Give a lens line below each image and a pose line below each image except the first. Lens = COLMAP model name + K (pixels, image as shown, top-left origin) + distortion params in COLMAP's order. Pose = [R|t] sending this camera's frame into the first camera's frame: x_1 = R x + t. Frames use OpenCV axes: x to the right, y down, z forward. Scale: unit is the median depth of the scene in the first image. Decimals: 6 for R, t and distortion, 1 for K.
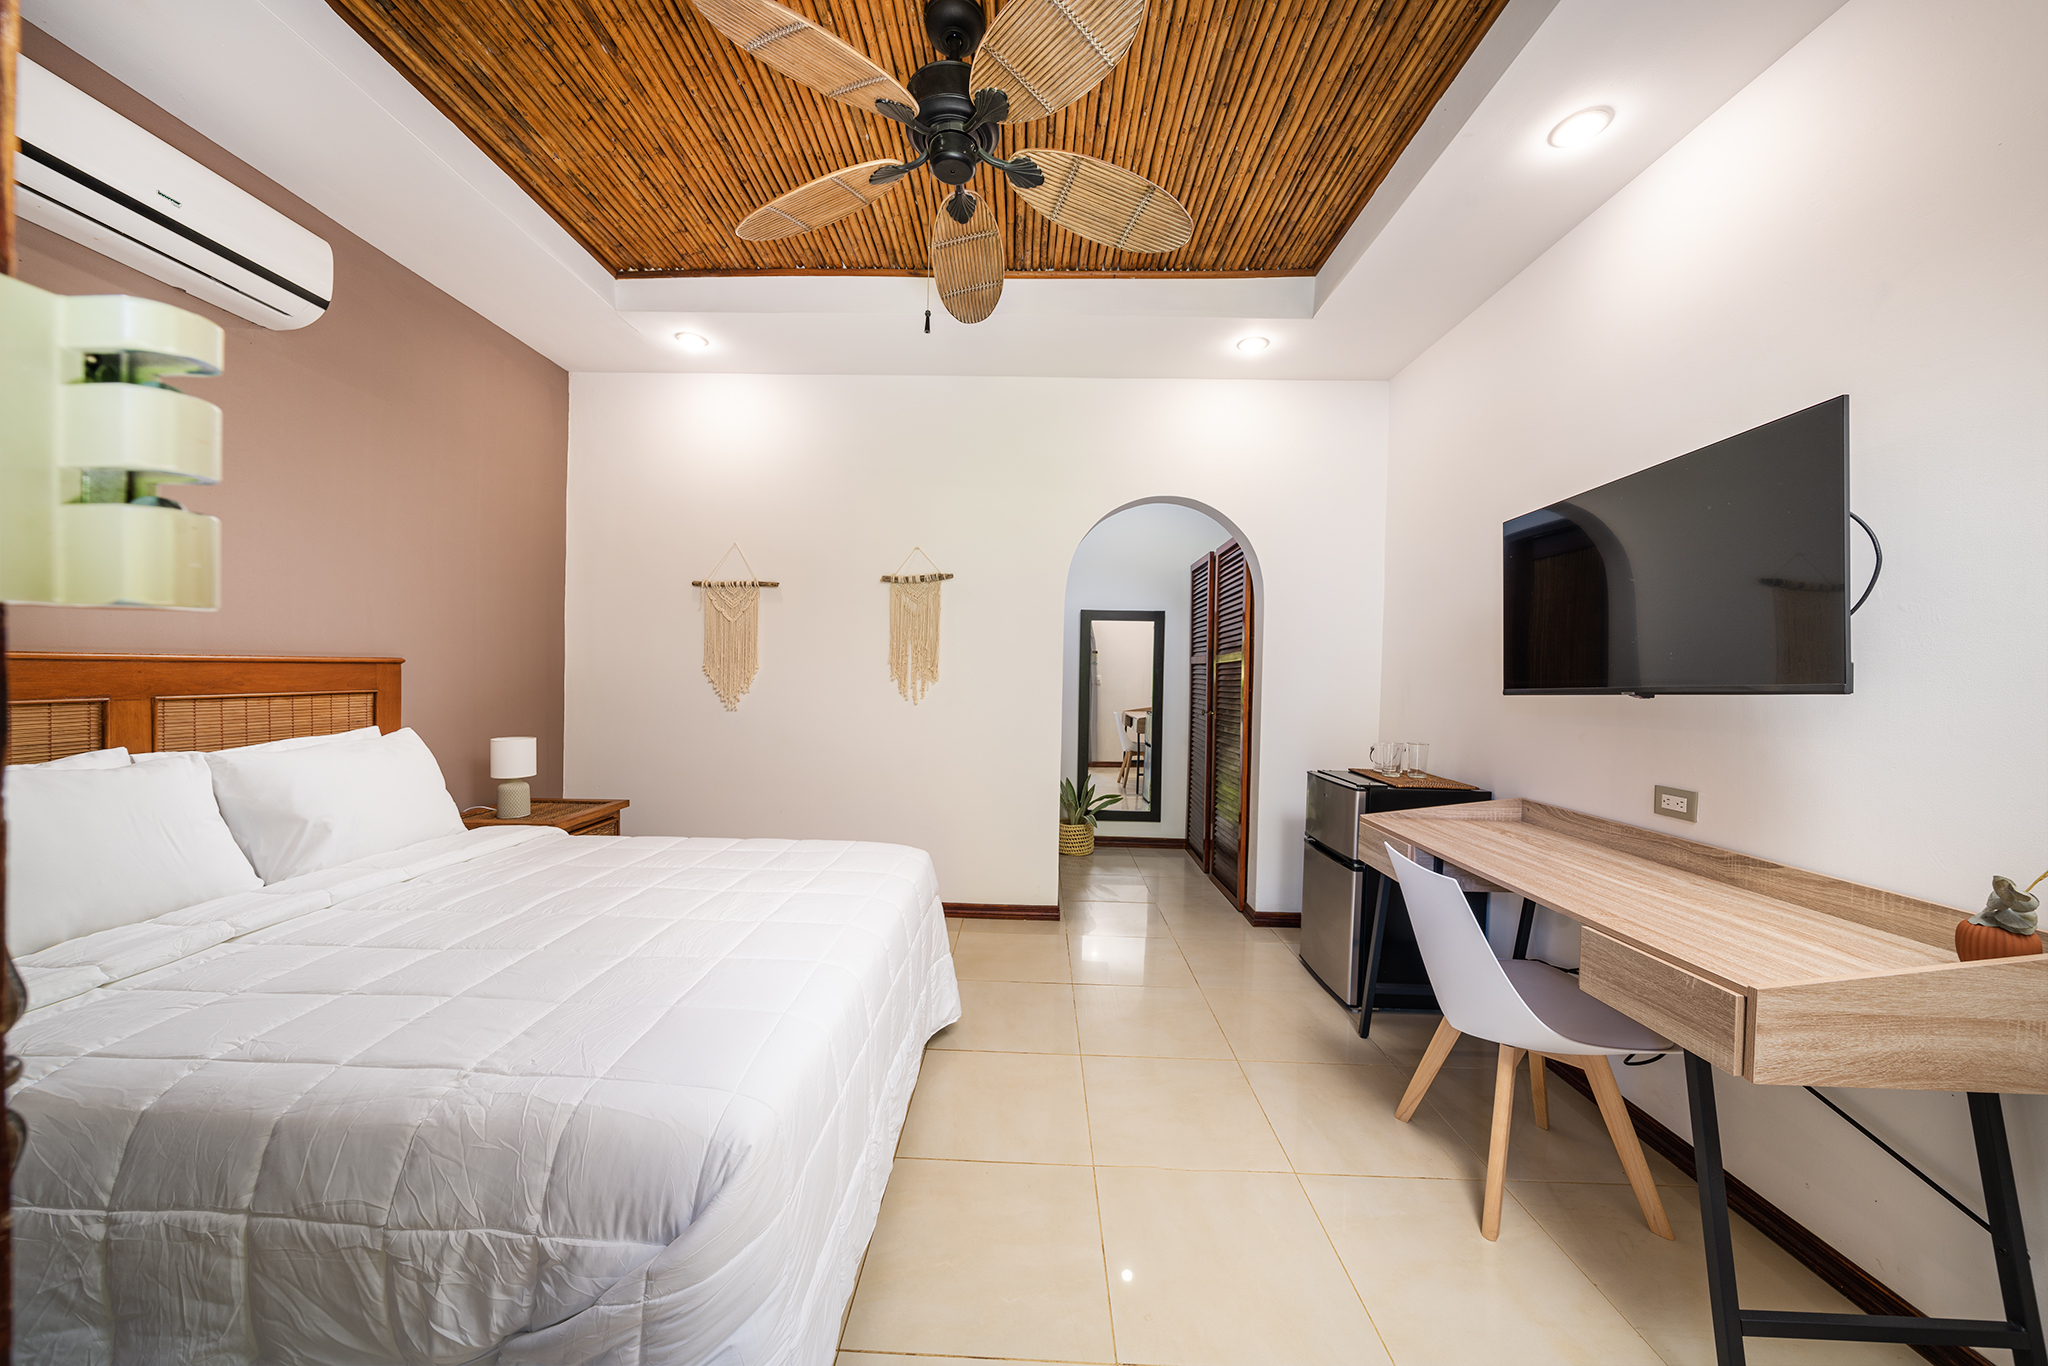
lens RADIAL K [[695.8, 0, 1012.2], [0, 695.8, 684.1], [0, 0, 1]] dist [0.000954, -0.000099]
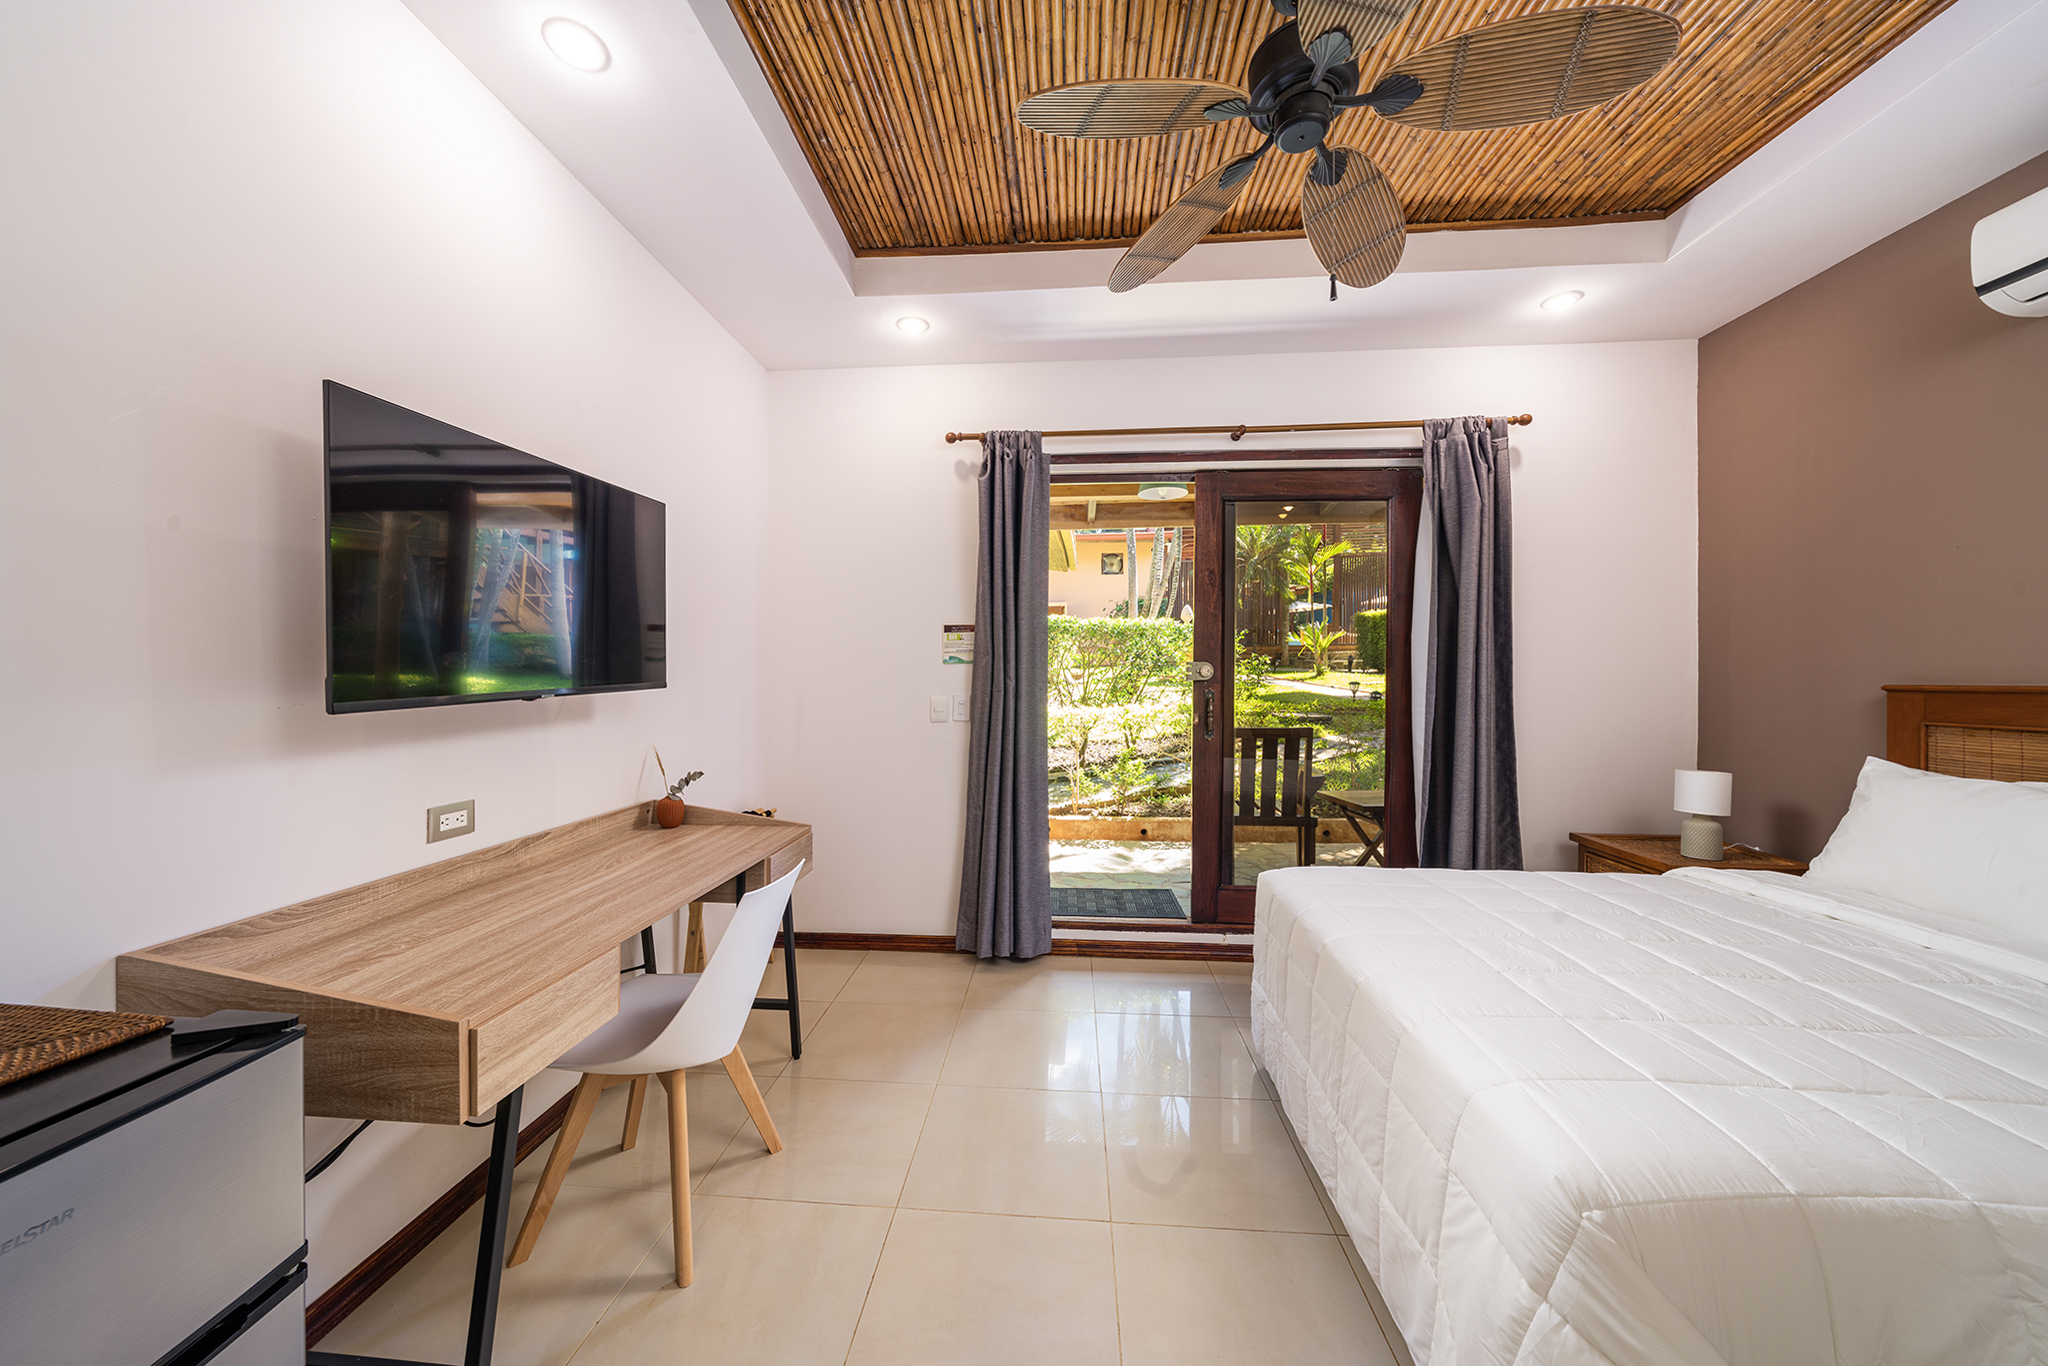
lens RADIAL K [[695.8, 0, 1032.8], [0, 695.8, 669.6], [0, 0, 1]] dist [0.000954, -0.000099]
pose [[-0.998772, -0.025580, 0.042423, 0.145667], [-0.024974, 0.999579, 0.014747, -0.033302], [-0.042783, 0.013669, -0.998991, 1.316372]]
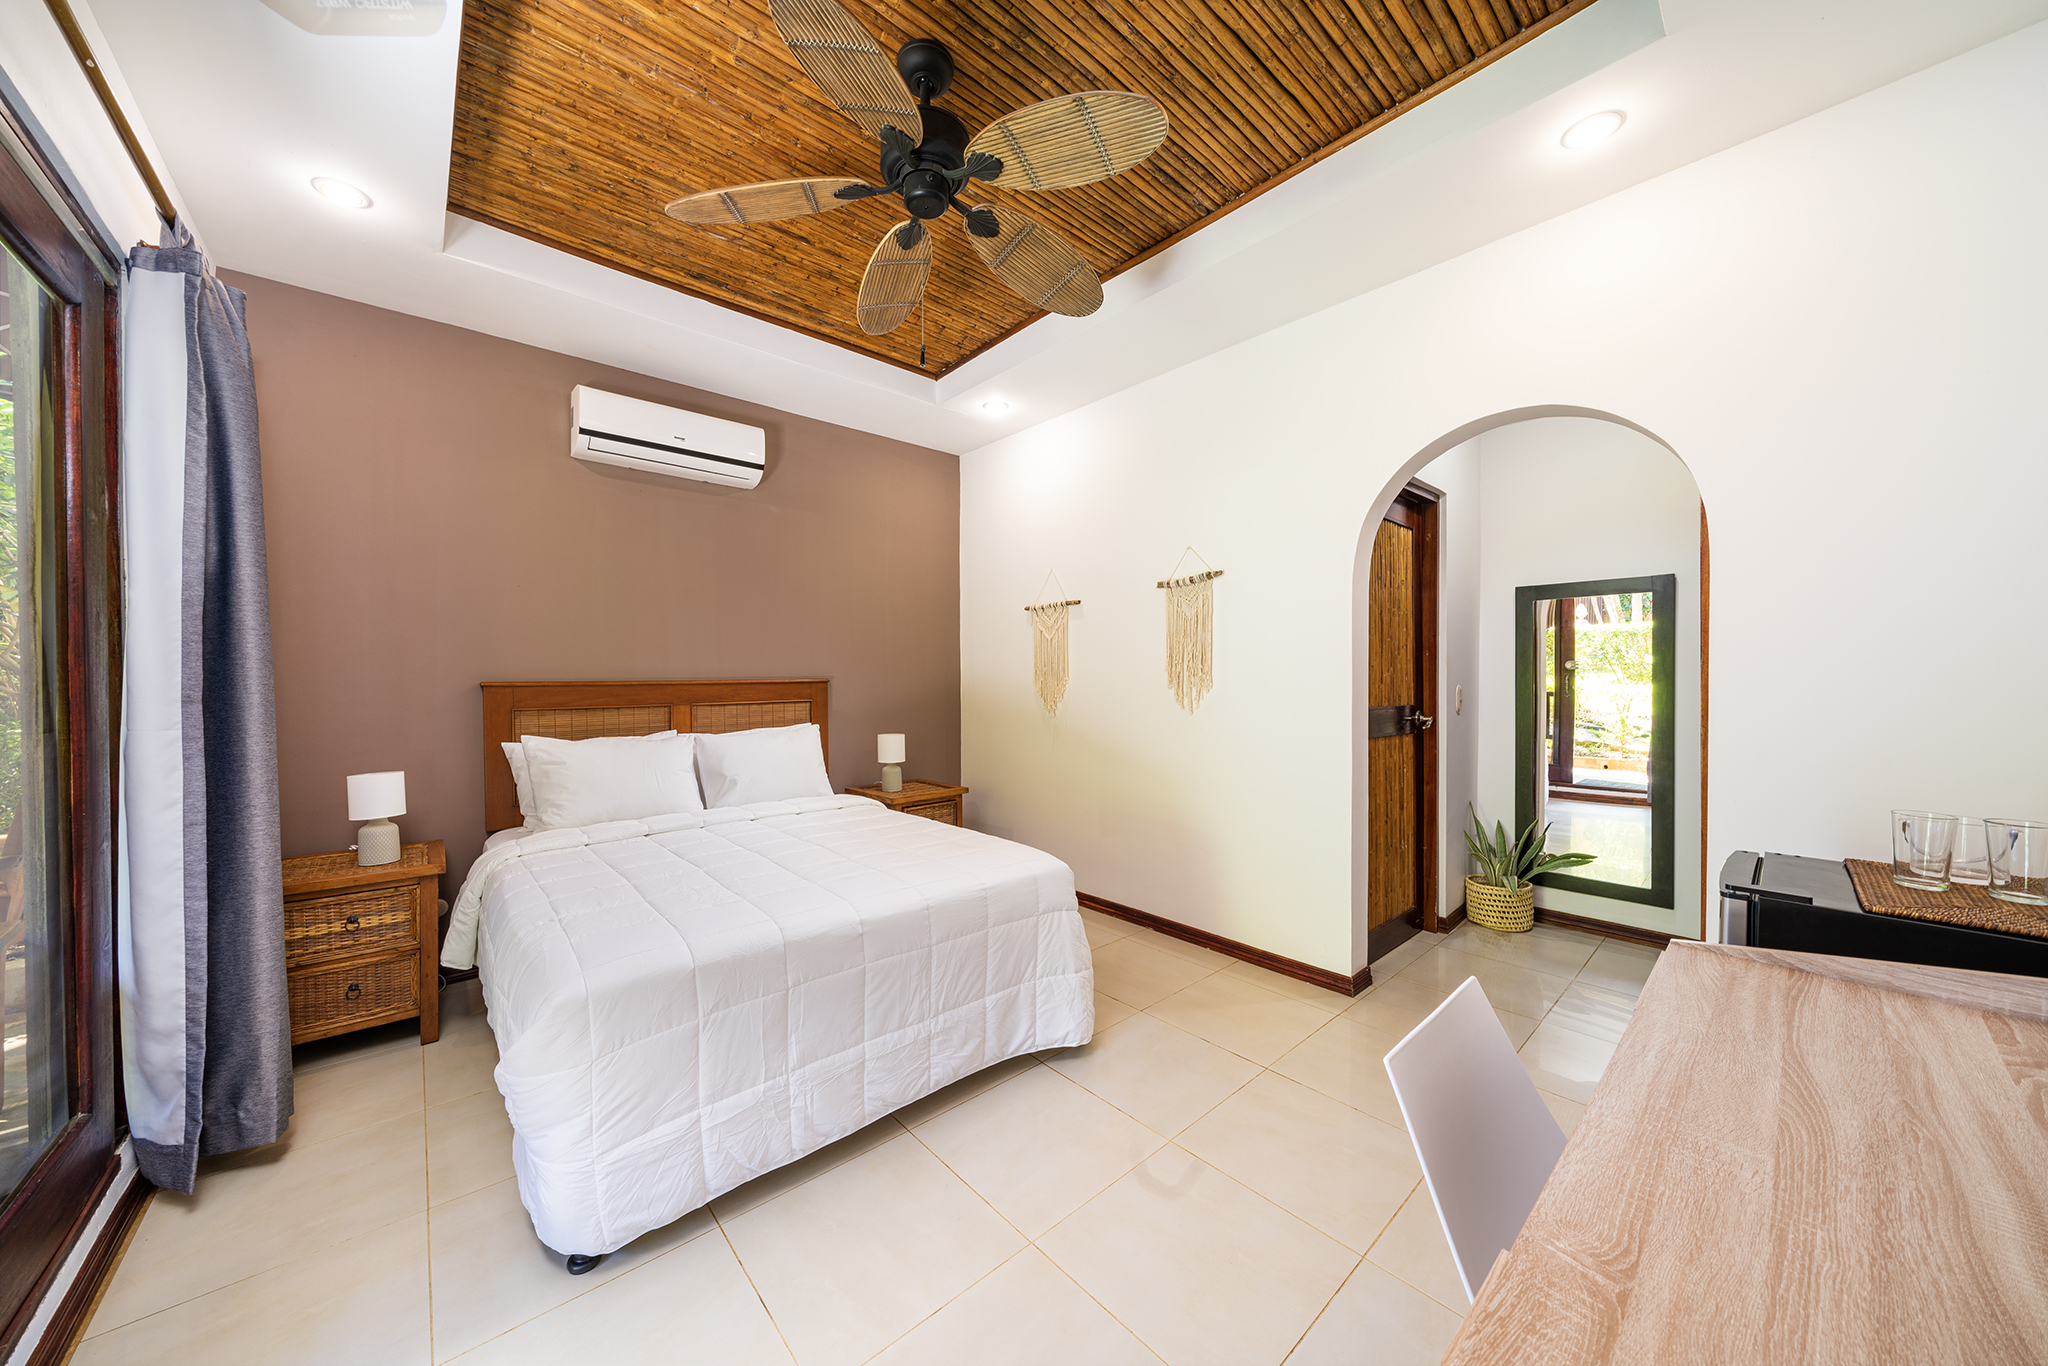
lens RADIAL K [[695.8, 0, 1027.8], [0, 695.8, 688.5], [0, 0, 1]] dist [0.000954, -0.000099]
pose [[0.683783, -0.012677, -0.729575, 0.530718], [0.007645, 0.999919, -0.010210, 0.002676], [0.729645, 0.001404, 0.683824, 0.267902]]
